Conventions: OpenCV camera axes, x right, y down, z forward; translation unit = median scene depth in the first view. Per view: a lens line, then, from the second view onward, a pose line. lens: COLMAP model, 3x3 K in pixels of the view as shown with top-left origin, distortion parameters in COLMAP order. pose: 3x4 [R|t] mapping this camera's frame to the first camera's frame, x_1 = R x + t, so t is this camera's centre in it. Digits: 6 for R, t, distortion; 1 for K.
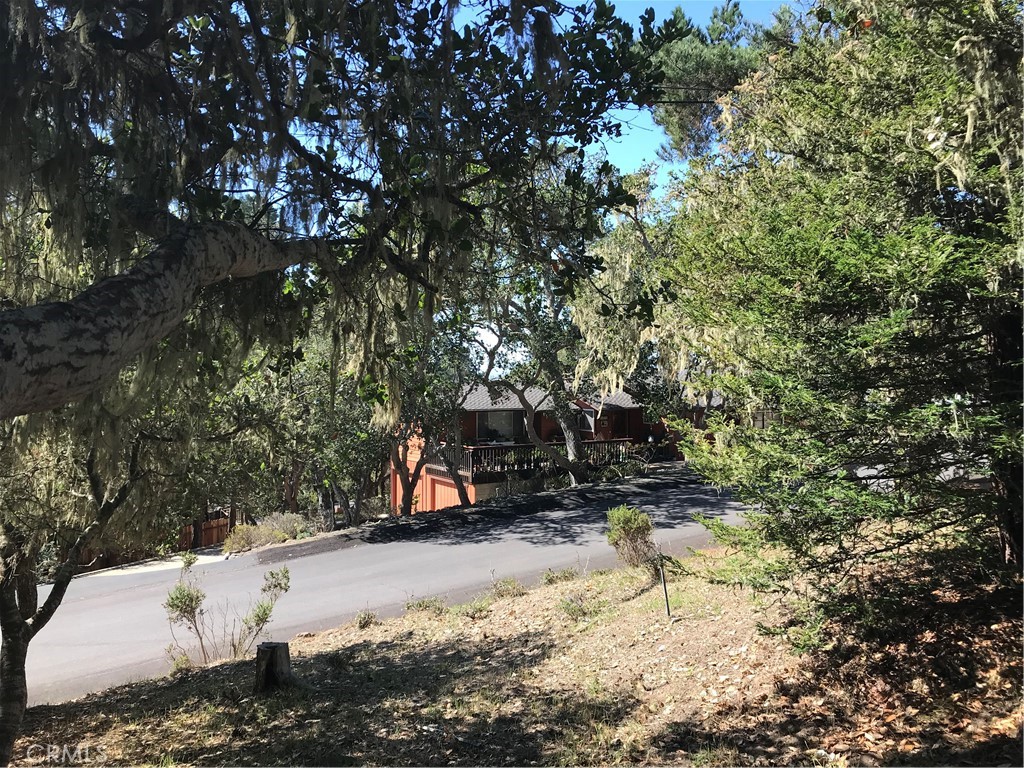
lens RADIAL K [[813.4, 0, 514.9], [0, 813.4, 383.3], [0, 0, 1]] dist [0.053738, -0.059392]
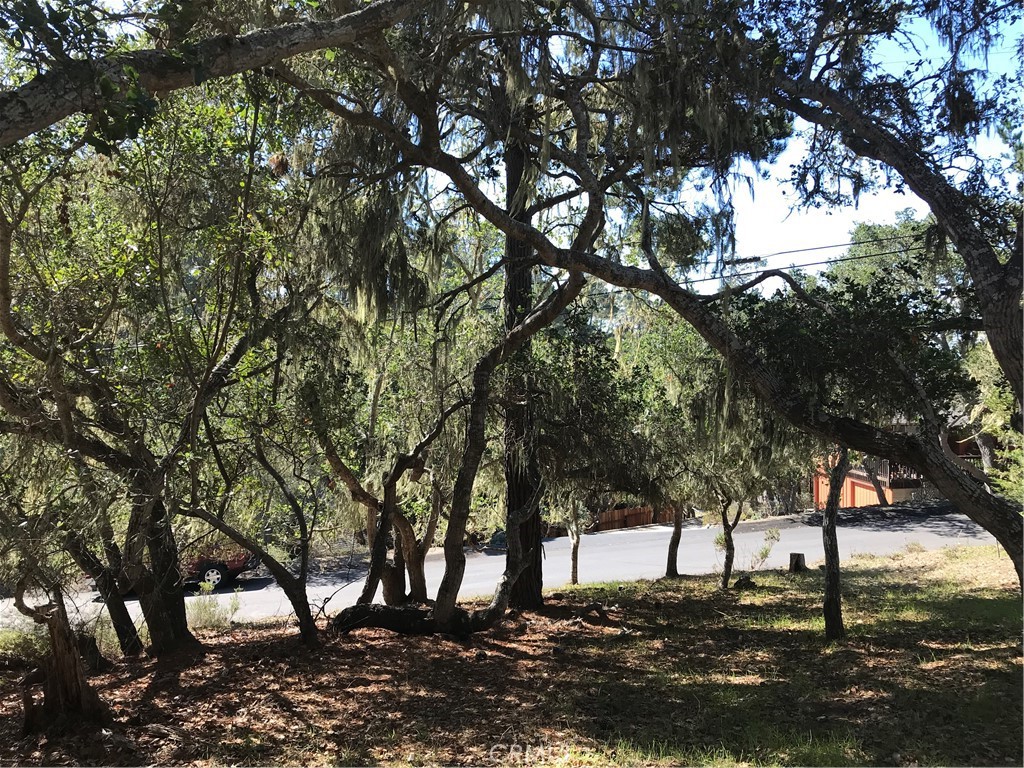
lens RADIAL K [[813.4, 0, 514.9], [0, 813.4, 383.3], [0, 0, 1]] dist [0.053738, -0.059392]
pose [[0.888000, 0.000969, -0.459842, 0.015758], [0.003068, 0.999963, 0.008032, -0.049305], [0.459833, -0.008543, 0.887964, -0.382054]]
